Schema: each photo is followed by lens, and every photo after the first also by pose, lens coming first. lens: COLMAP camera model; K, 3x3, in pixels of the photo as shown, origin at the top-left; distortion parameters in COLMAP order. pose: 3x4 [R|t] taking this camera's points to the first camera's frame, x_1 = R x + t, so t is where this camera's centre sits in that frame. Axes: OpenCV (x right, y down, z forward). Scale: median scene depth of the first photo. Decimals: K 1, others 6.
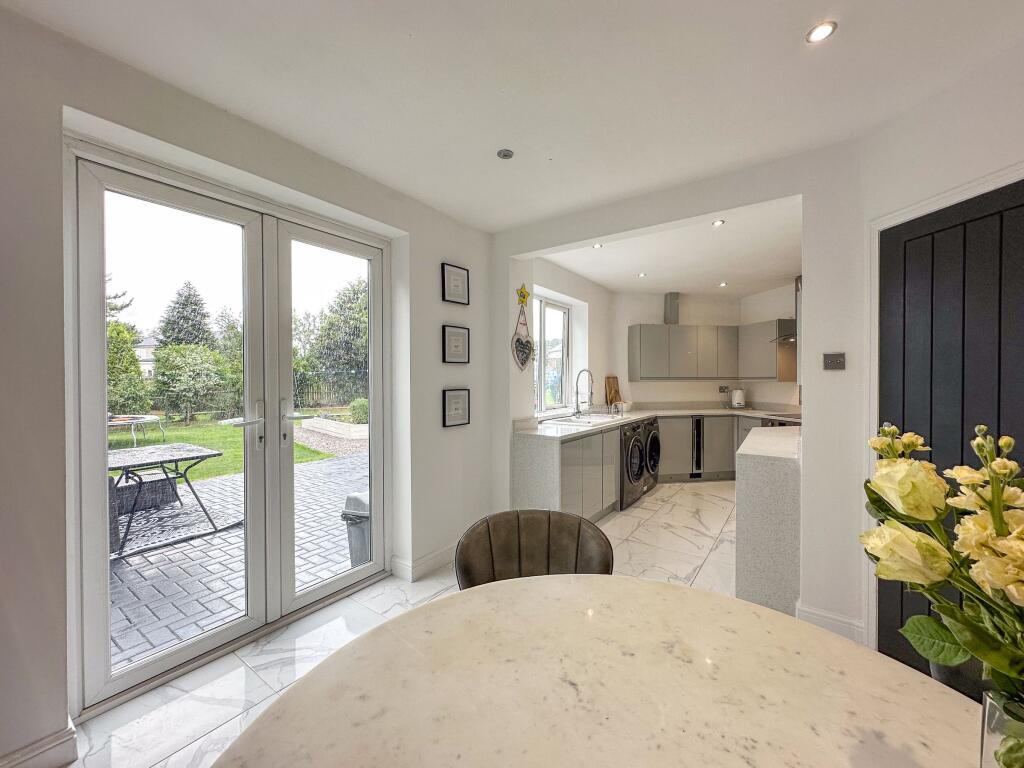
lens RADIAL K [[417.8, 0, 515.4], [0, 417.8, 378.7], [0, 0, 1]] dist [-0.008731, 0.000279]
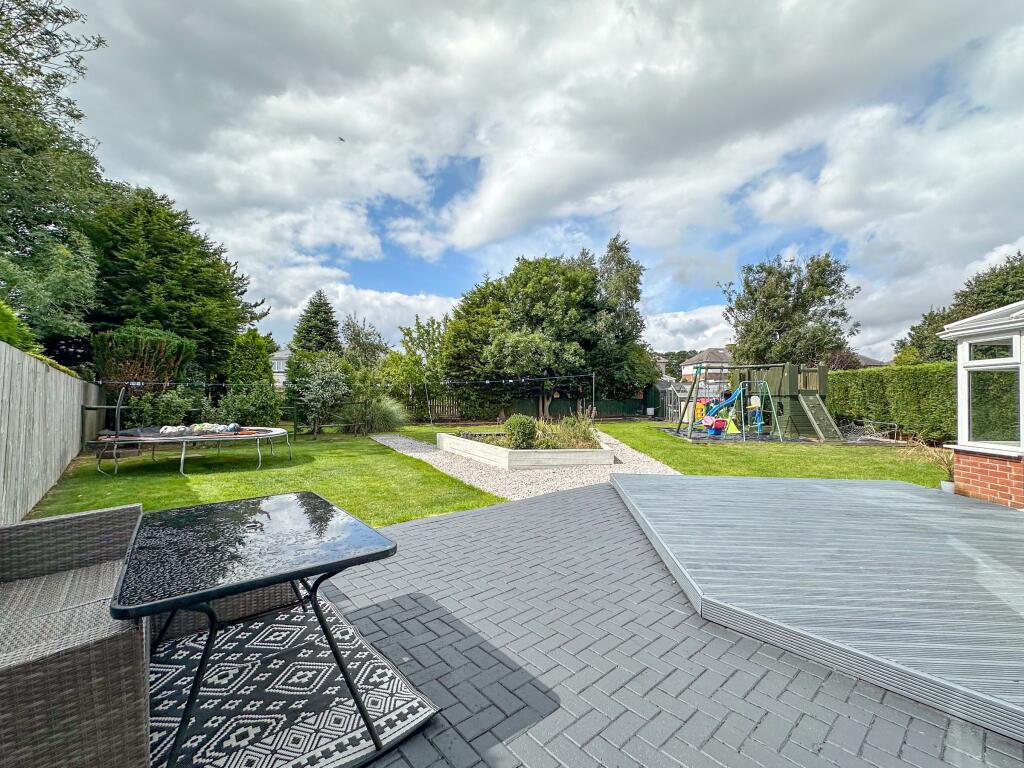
lens RADIAL K [[417.8, 0, 512.6], [0, 417.8, 379.2], [0, 0, 1]] dist [-0.008731, 0.000279]
pose [[0.974684, 0.006643, -0.223487, -0.163798], [-0.015497, 0.999162, -0.037887, 0.009733], [0.223048, 0.040391, 0.973970, 0.202682]]
